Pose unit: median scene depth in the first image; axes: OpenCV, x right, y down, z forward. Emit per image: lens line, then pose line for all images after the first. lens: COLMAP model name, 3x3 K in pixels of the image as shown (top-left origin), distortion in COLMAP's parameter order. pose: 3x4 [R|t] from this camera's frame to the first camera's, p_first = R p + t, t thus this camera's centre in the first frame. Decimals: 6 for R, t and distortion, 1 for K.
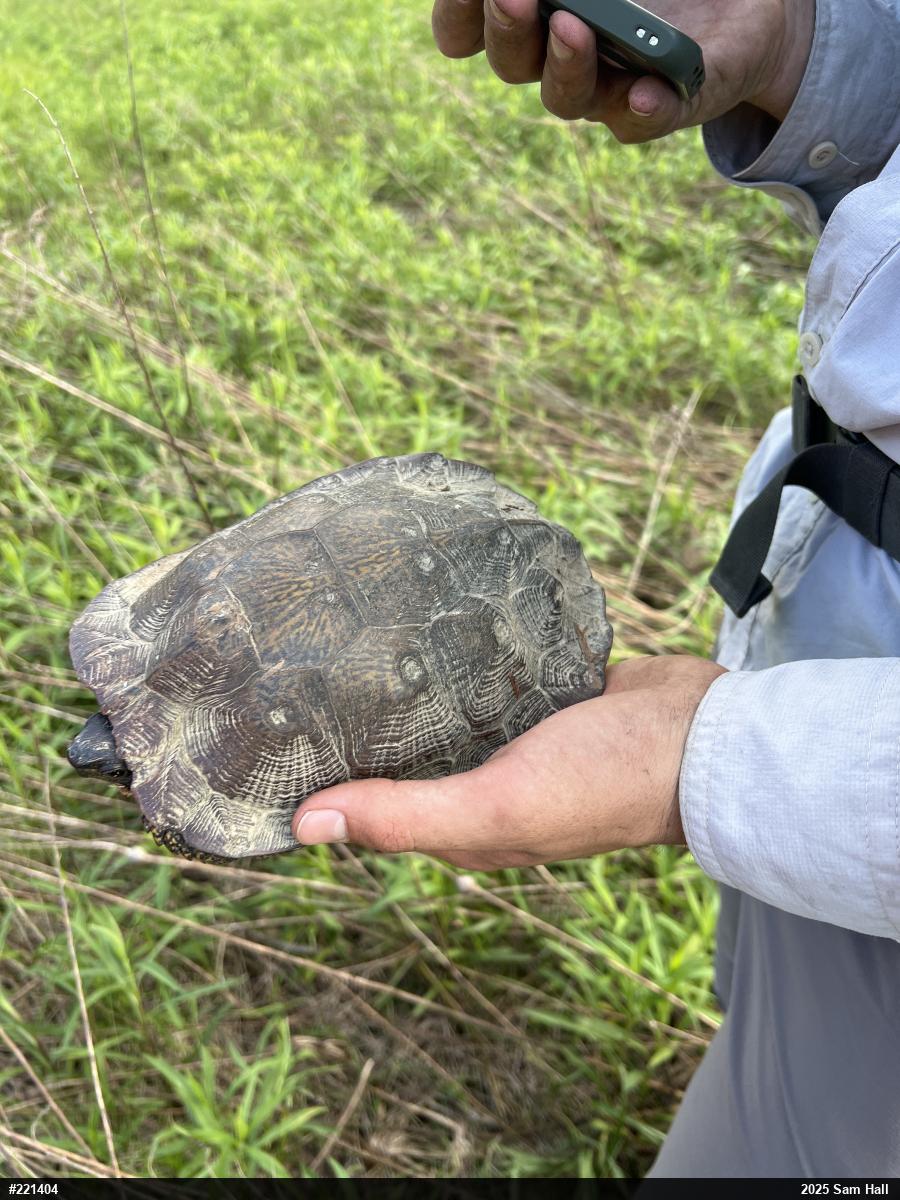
lens RADIAL K [[971.9, 0, 451.1], [0, 971.9, 600.5], [0, 0, 1]] dist [0.079443, -0.004969]
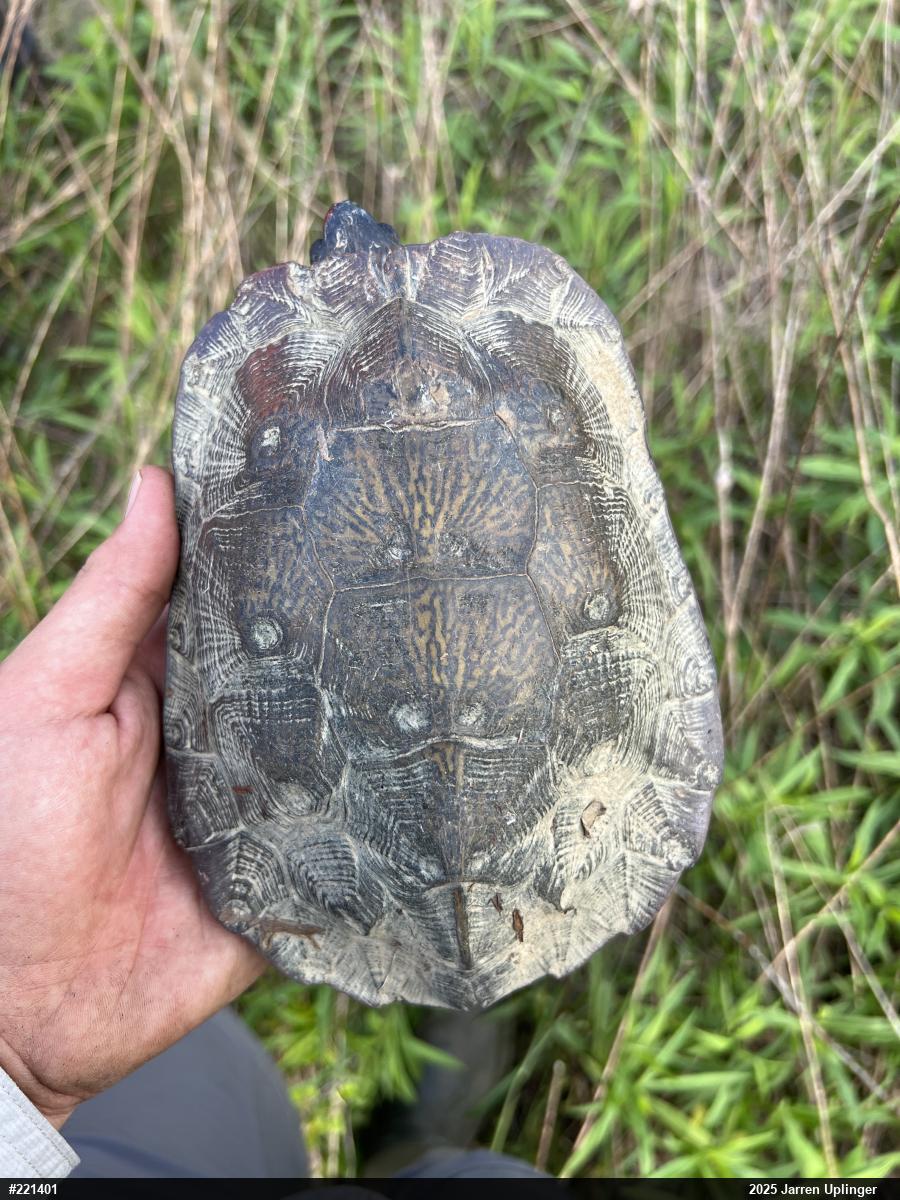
lens RADIAL K [[971.9, 0, 451.0], [0, 971.9, 598.2], [0, 0, 1]] dist [0.079443, -0.004969]
pose [[-0.403490, 0.901448, -0.156805, -0.008090], [-0.802564, -0.266377, 0.533792, -0.394989], [0.439416, 0.341226, 0.830950, 0.475729]]
